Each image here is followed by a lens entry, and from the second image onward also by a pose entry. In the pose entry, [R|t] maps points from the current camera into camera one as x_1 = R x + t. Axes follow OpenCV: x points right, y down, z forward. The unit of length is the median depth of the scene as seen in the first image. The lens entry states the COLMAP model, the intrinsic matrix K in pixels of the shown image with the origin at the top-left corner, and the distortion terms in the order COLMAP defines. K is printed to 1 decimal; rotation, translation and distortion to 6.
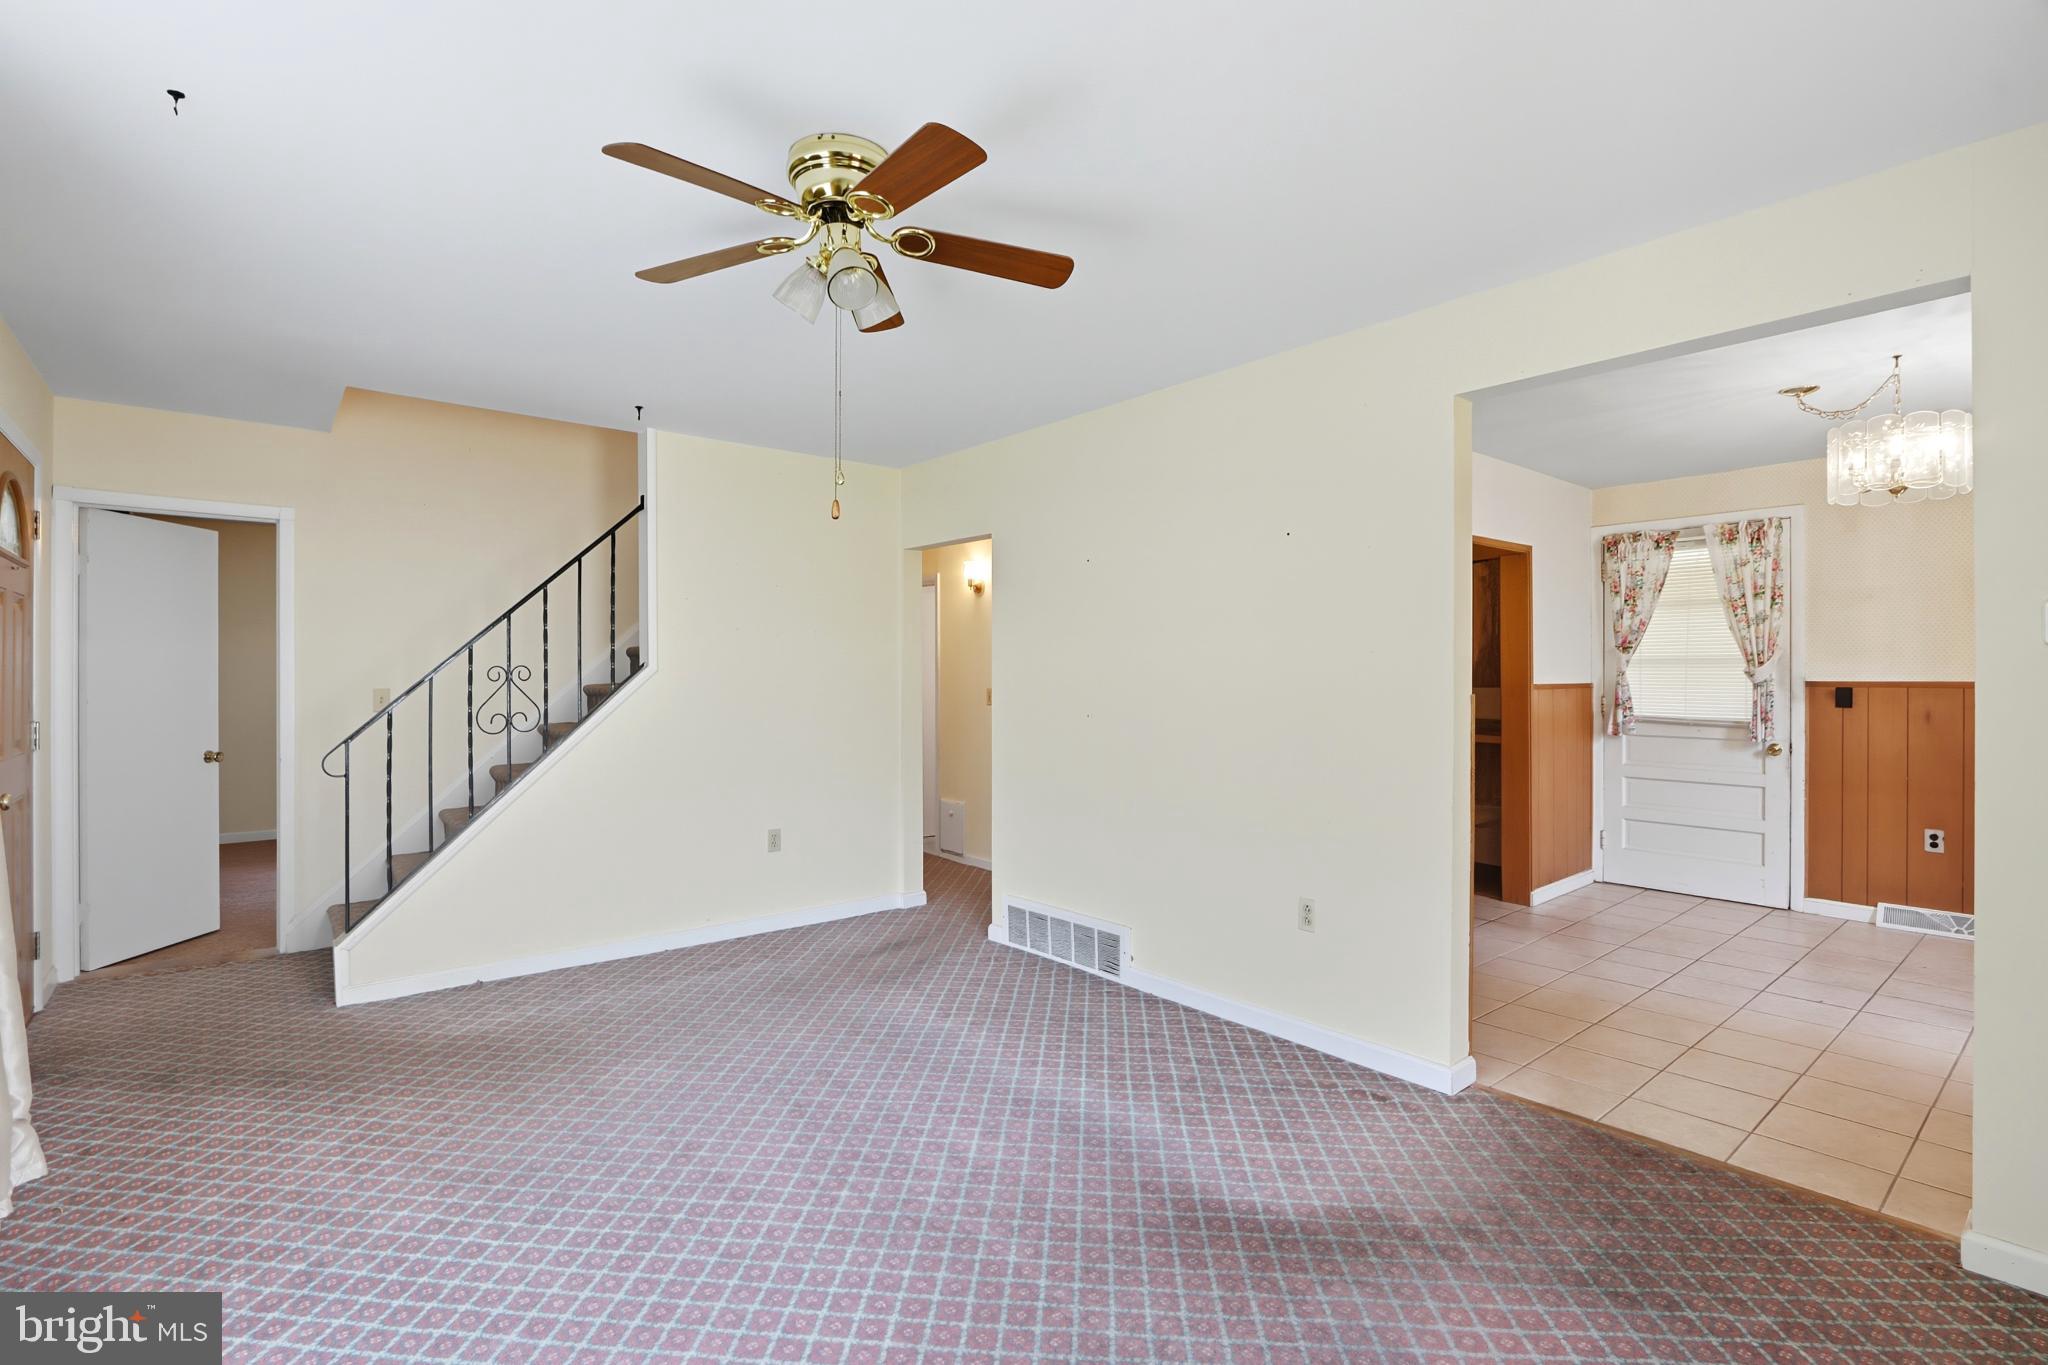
lens RADIAL K [[948.1, 0, 984.3], [0, 948.1, 673.4], [0, 0, 1]] dist [-0.026003, 0.001245]
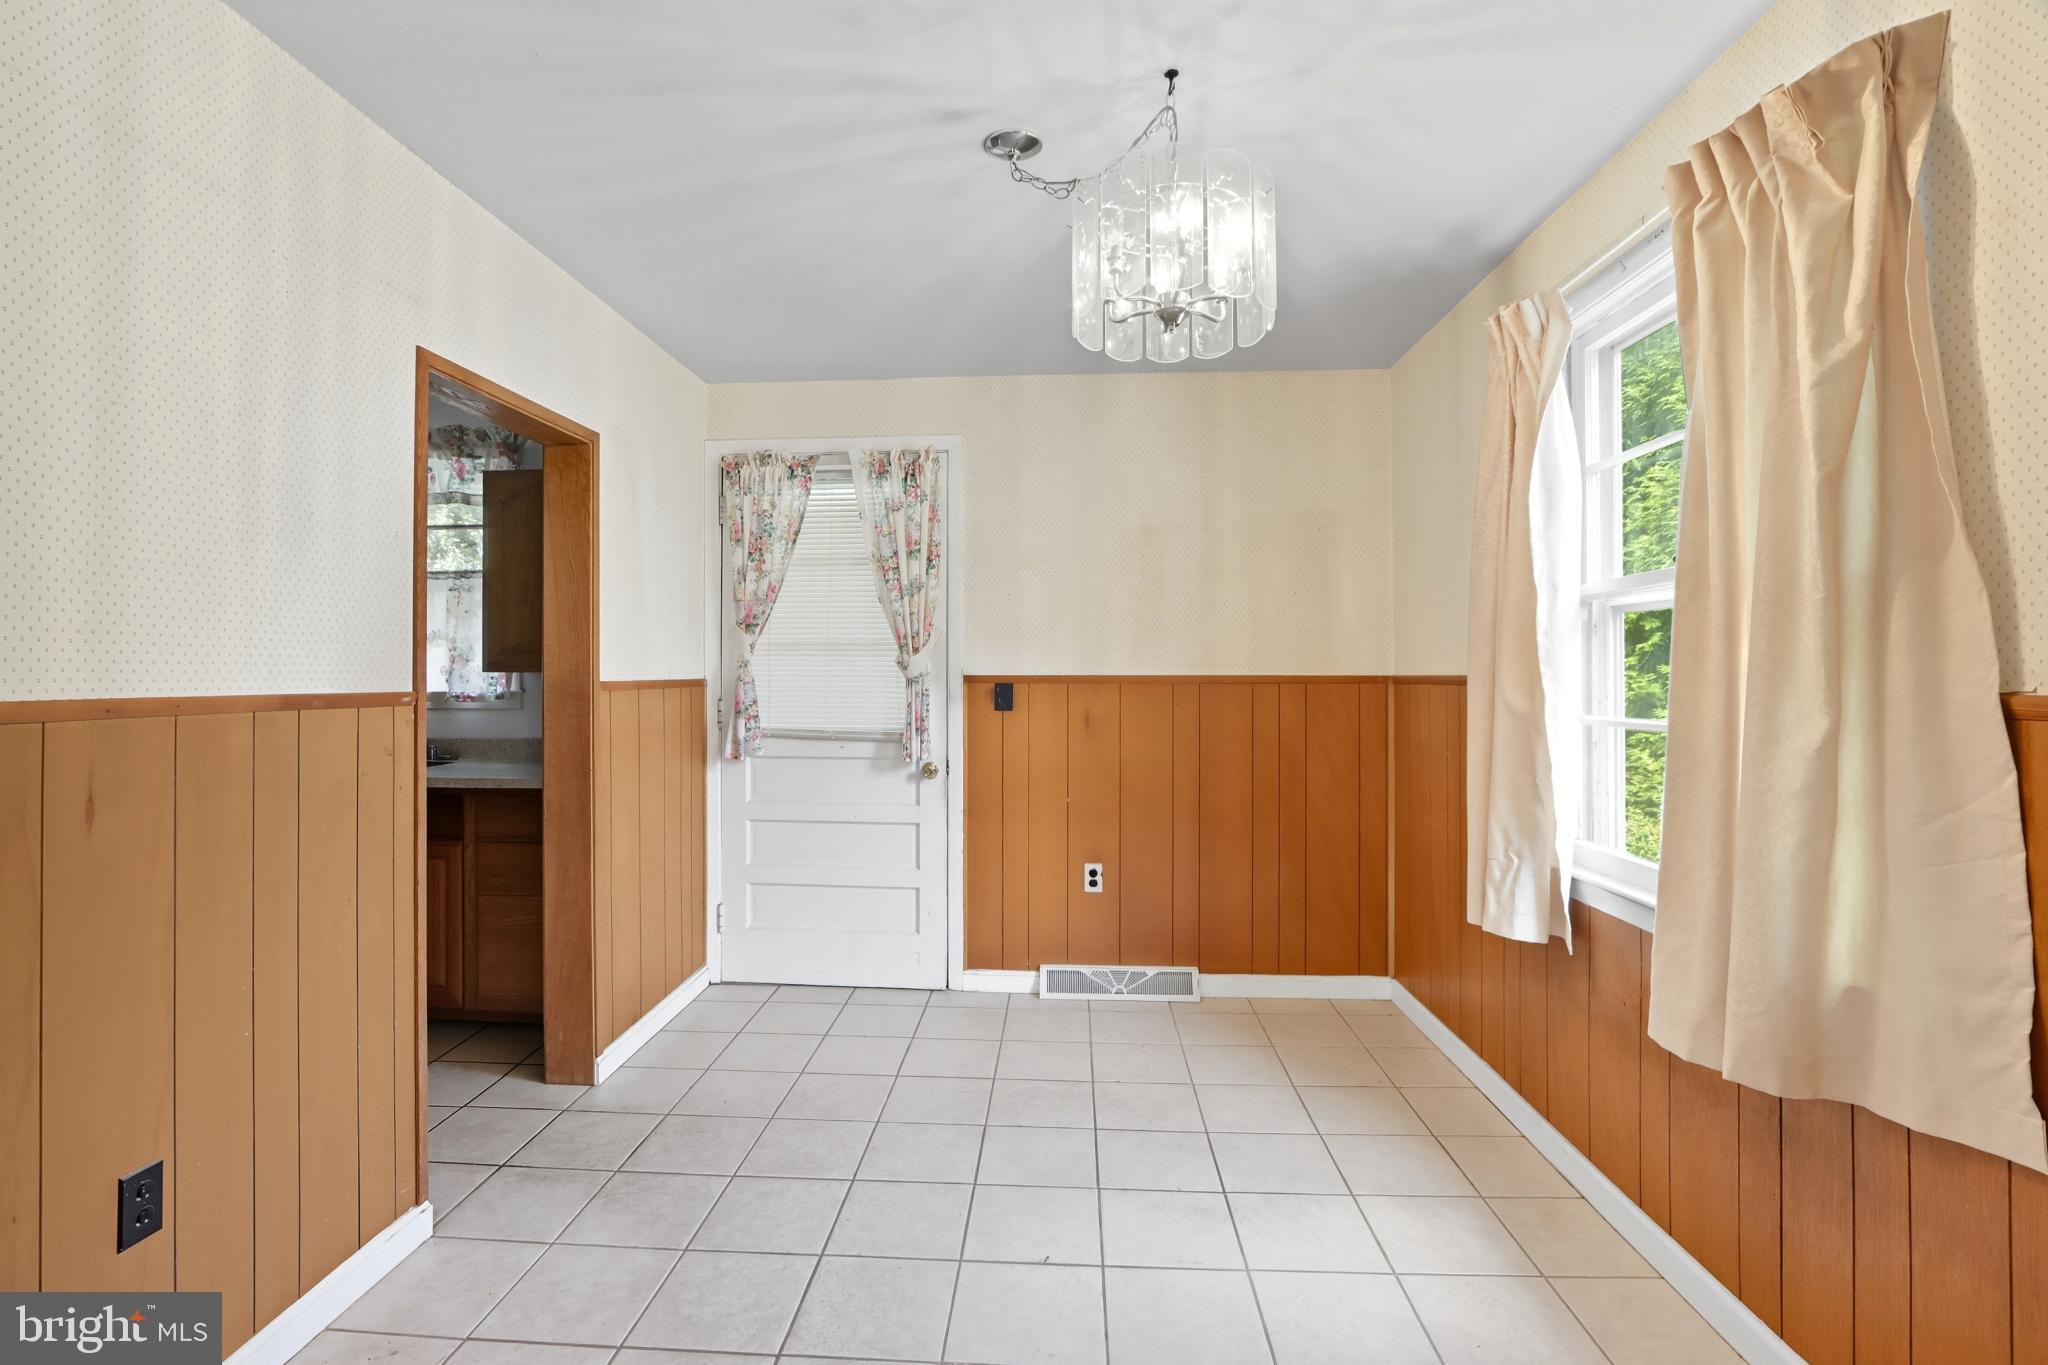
lens RADIAL K [[948.1, 0, 1023.9], [0, 948.1, 669.0], [0, 0, 1]] dist [-0.026003, 0.001245]
pose [[0.656780, -0.002128, 0.754079, 0.319554], [-0.002813, 0.999982, 0.005272, -0.000463], [-0.754077, -0.005583, 0.656762, 0.430932]]
